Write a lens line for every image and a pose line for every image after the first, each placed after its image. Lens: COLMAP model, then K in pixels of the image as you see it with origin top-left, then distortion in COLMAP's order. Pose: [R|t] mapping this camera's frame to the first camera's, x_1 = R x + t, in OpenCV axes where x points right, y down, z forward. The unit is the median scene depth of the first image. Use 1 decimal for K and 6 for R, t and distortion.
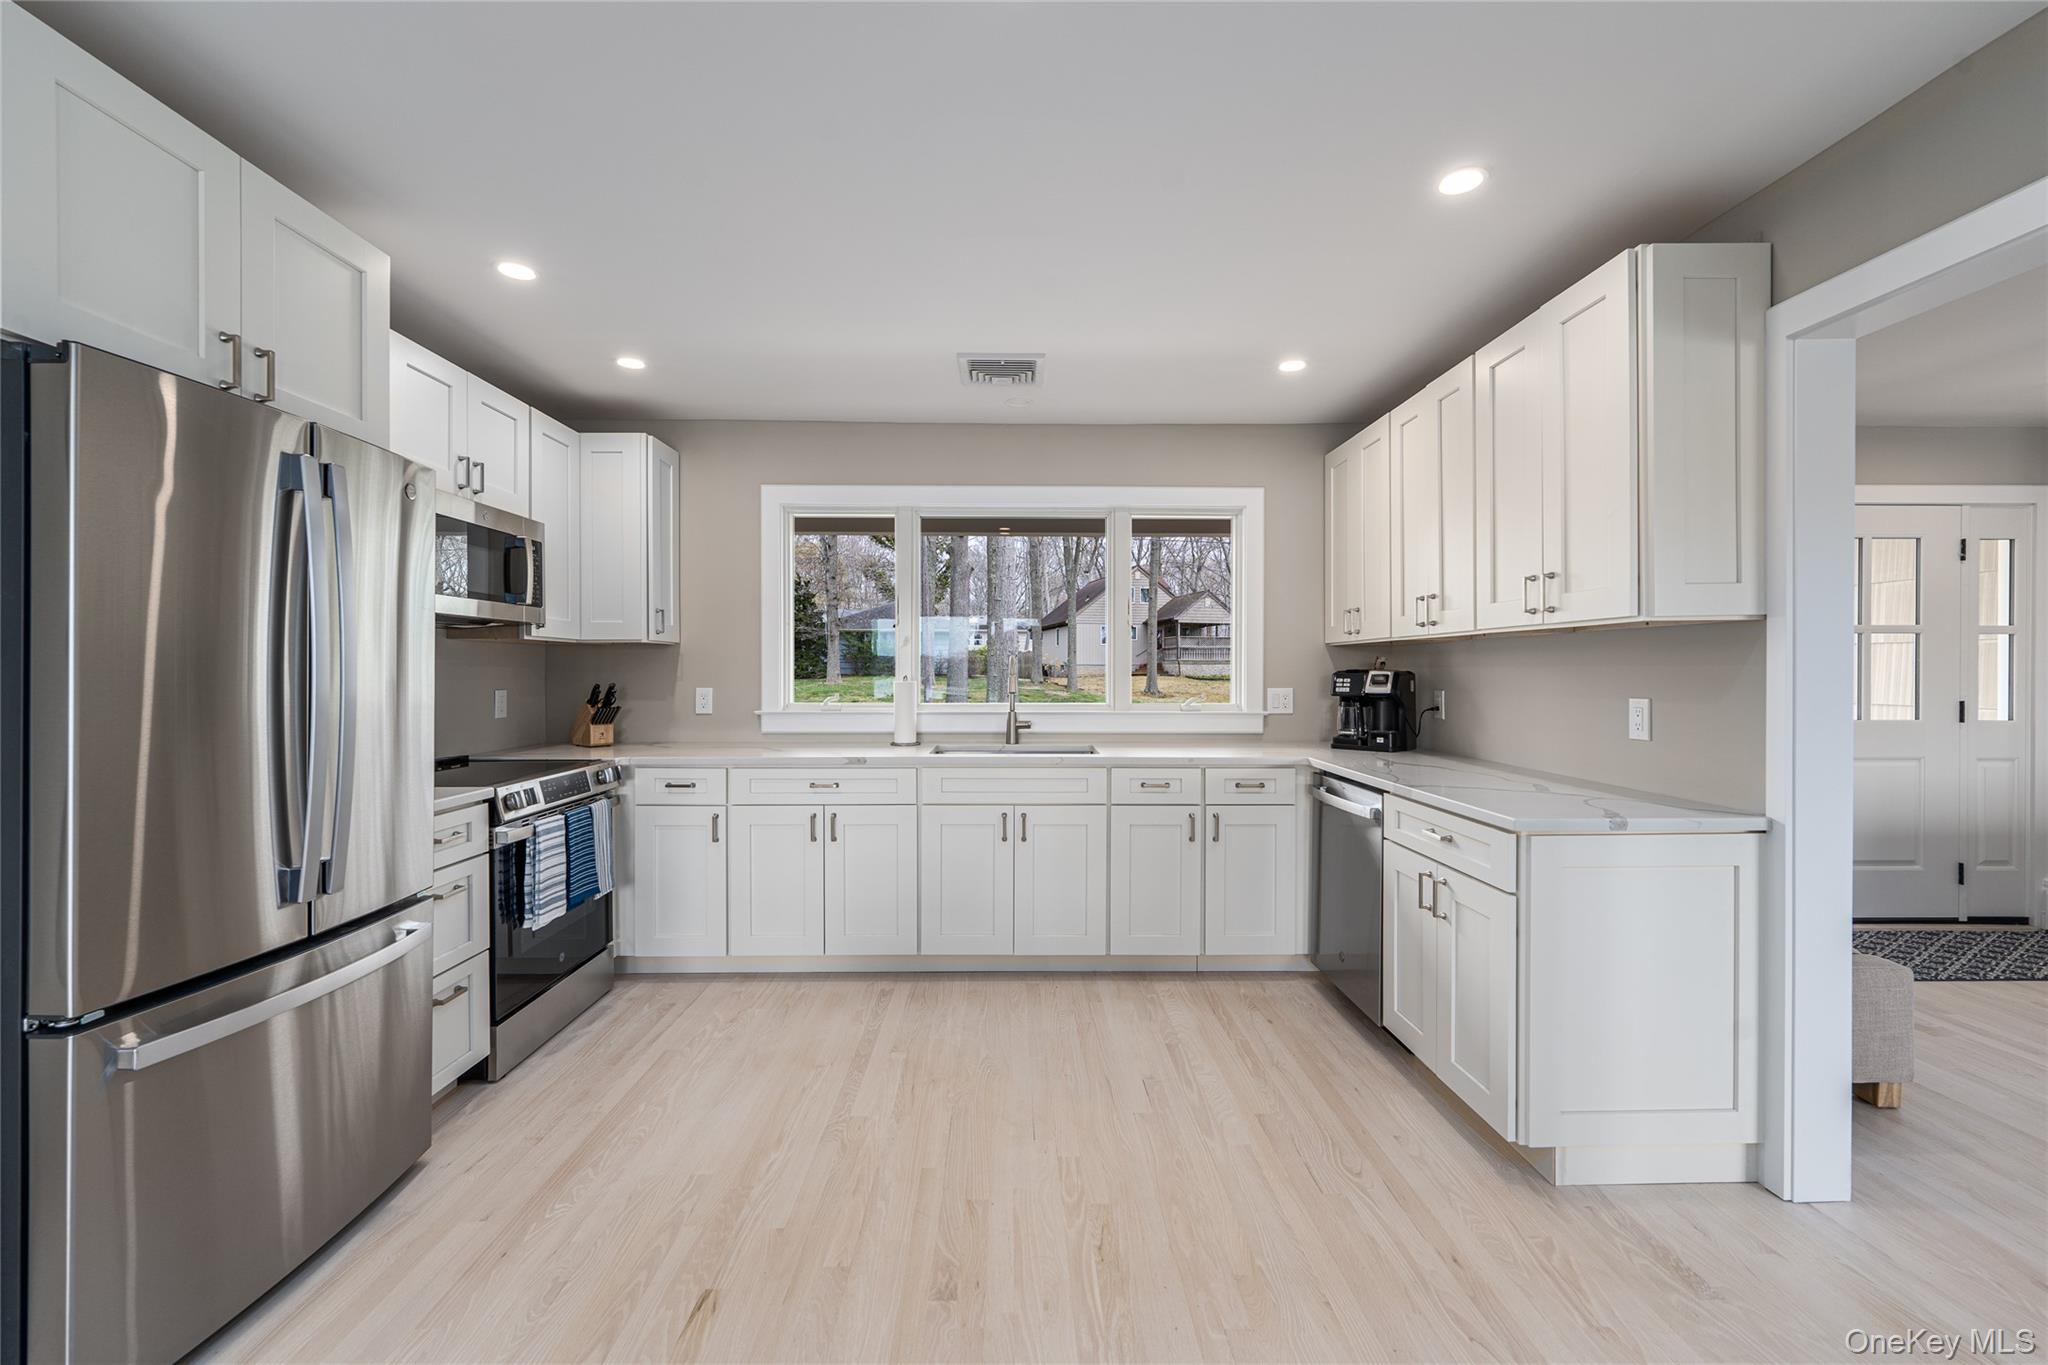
lens RADIAL K [[830.9, 0, 1025.8], [0, 830.9, 677.0], [0, 0, 1]] dist [0.001918, 0.000015]
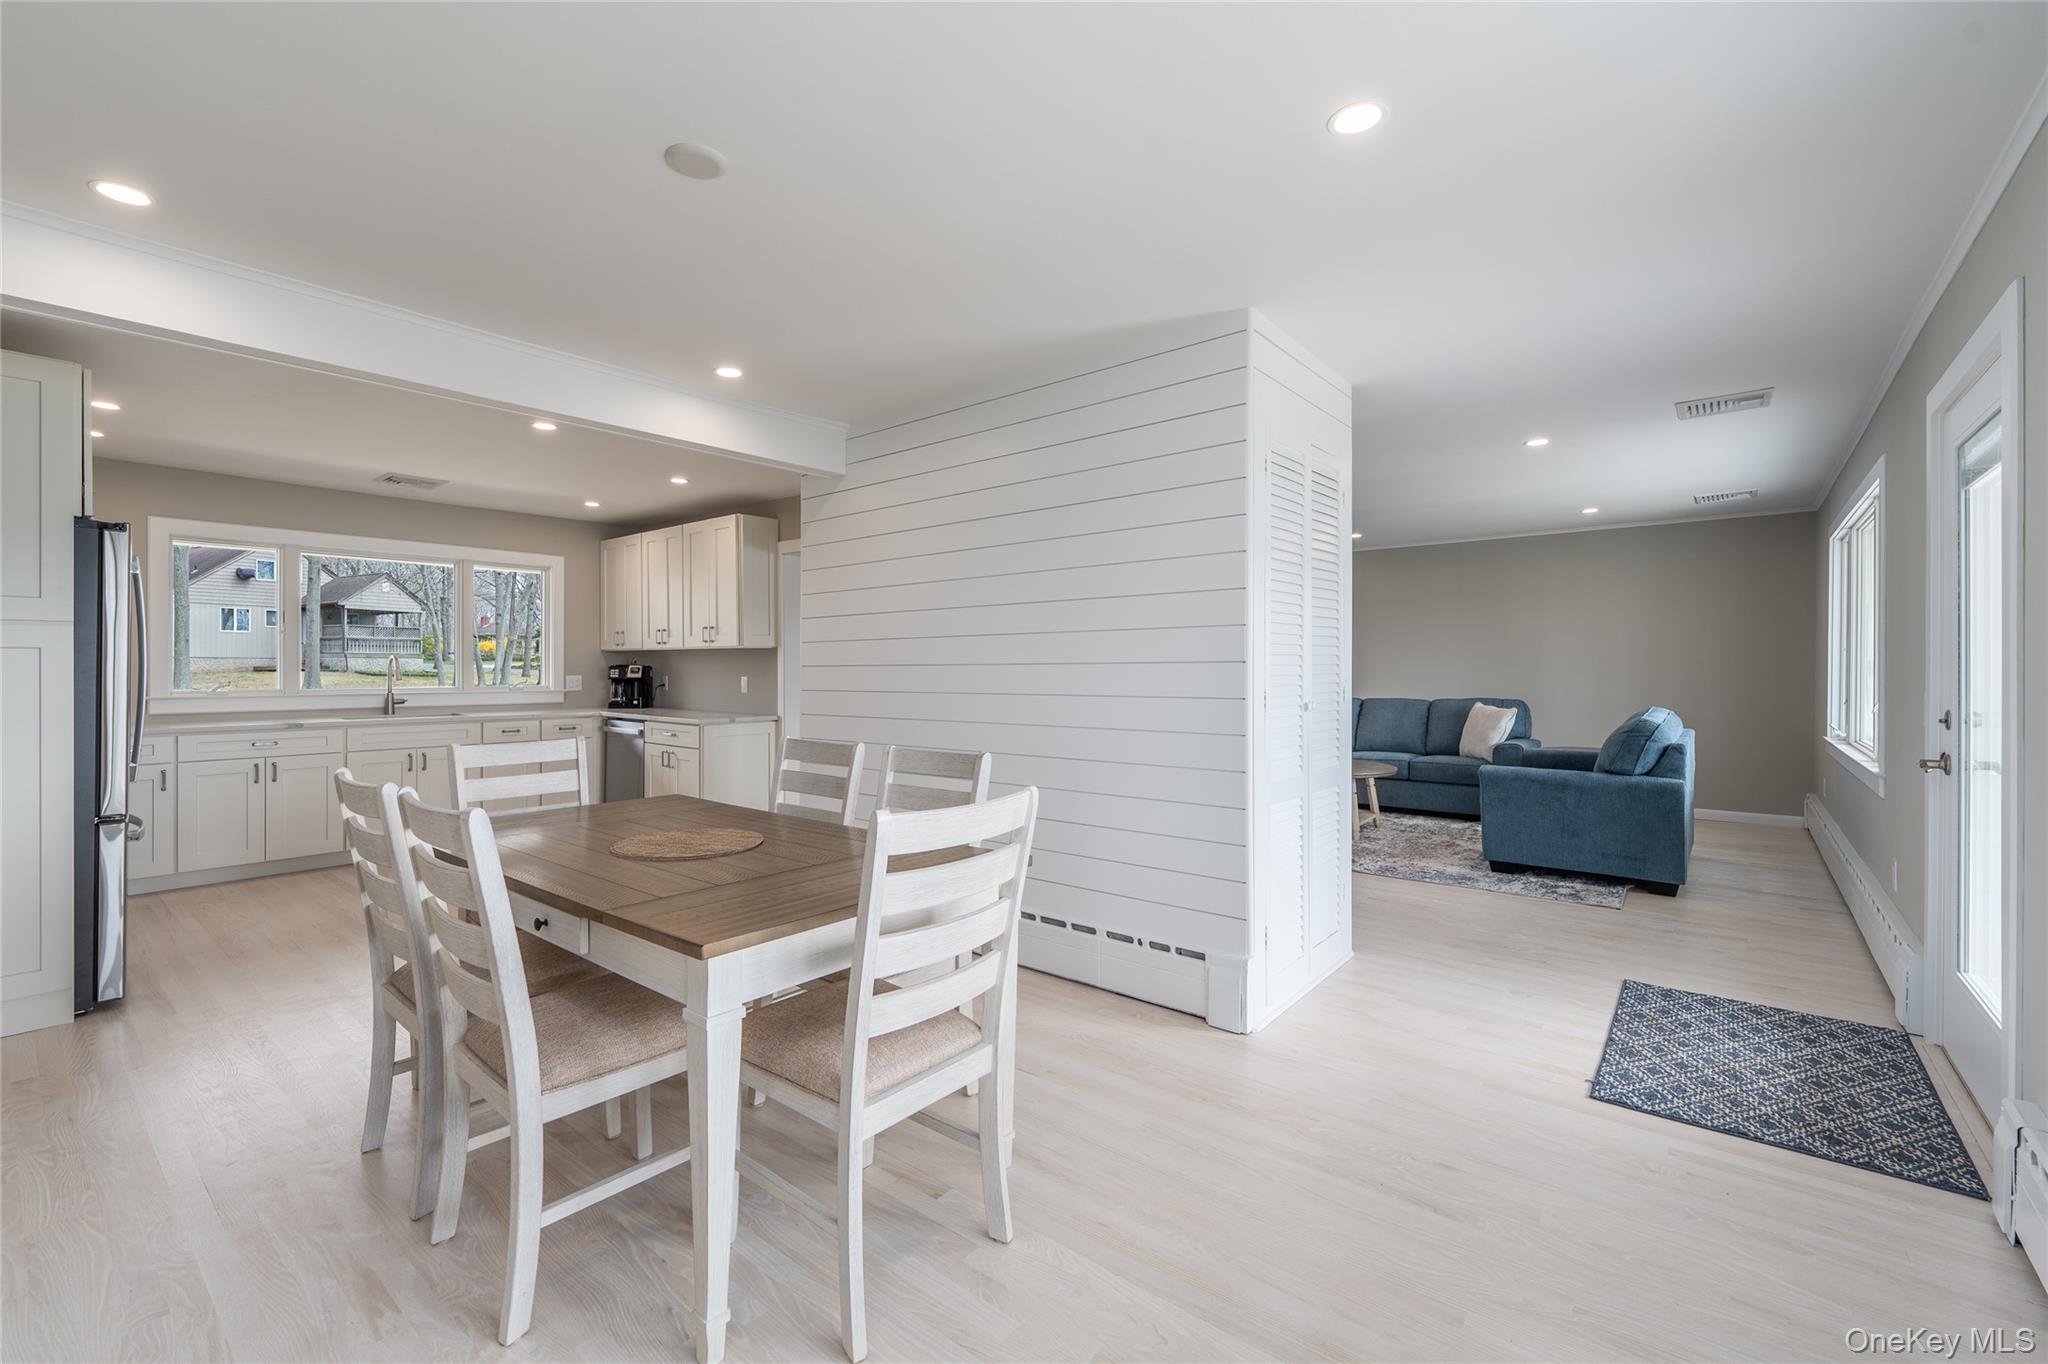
lens RADIAL K [[885.7, 0, 1025.0], [0, 885.7, 667.2], [0, 0, 1]] dist [0.001062, 0.000332]
pose [[0.644404, -0.001754, 0.764683, -0.571380], [0.005956, 0.999979, -0.002726, 0.007507], [-0.764662, 0.006311, 0.644401, -1.025964]]
